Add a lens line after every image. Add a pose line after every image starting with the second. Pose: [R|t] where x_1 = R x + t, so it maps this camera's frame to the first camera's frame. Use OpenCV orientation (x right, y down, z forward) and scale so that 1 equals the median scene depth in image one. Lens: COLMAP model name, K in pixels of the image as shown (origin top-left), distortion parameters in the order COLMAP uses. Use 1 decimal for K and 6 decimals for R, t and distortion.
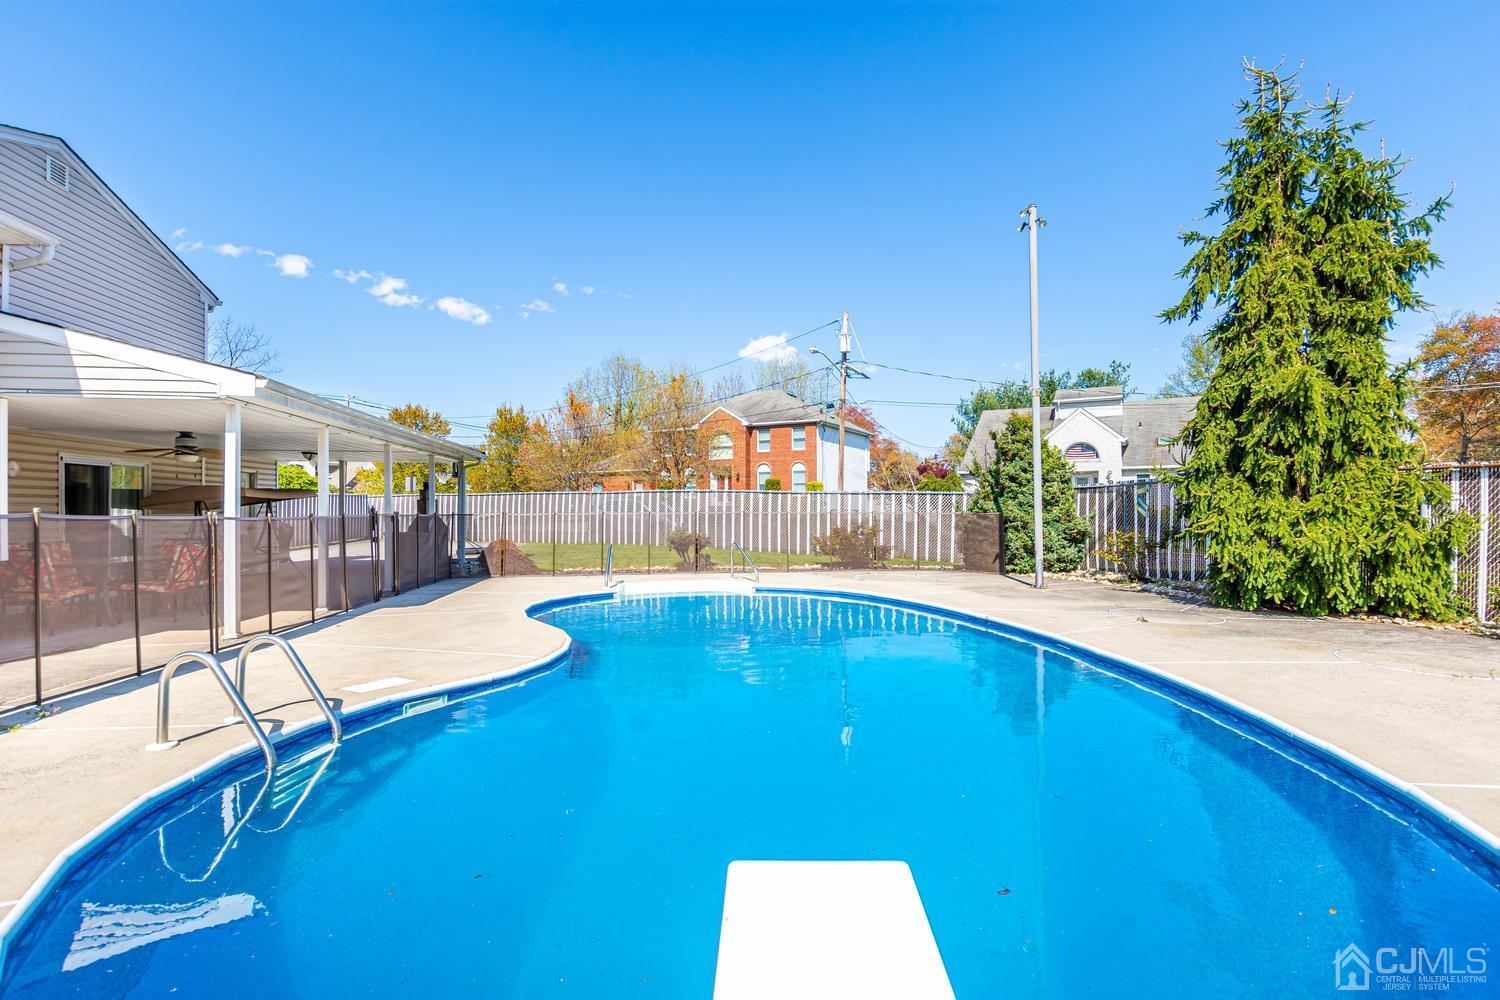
lens RADIAL K [[745.6, 0, 750.0], [0, 745.6, 500.0], [0, 0, 1]] dist [0.001842, 0.000129]
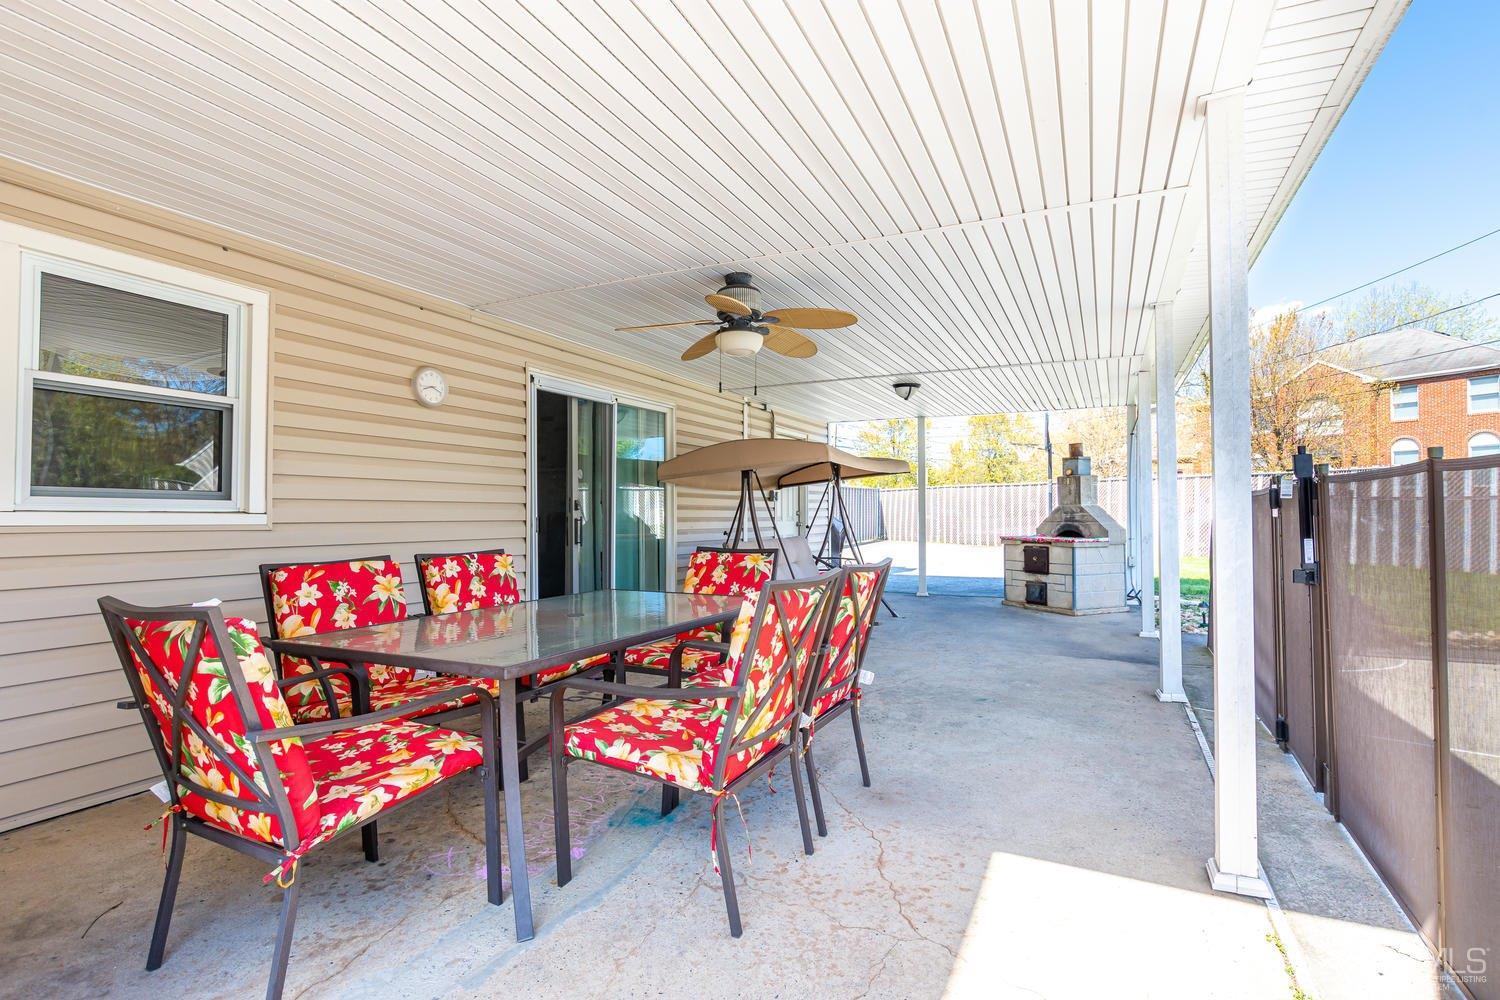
lens RADIAL K [[745.6, 0, 750.0], [0, 745.6, 500.0], [0, 0, 1]] dist [0.001842, 0.000129]
pose [[0.831288, -0.001689, -0.555839, -0.516537], [0.002506, 0.999997, 0.000710, 0.024573], [0.555836, -0.001983, 0.831290, 0.656476]]
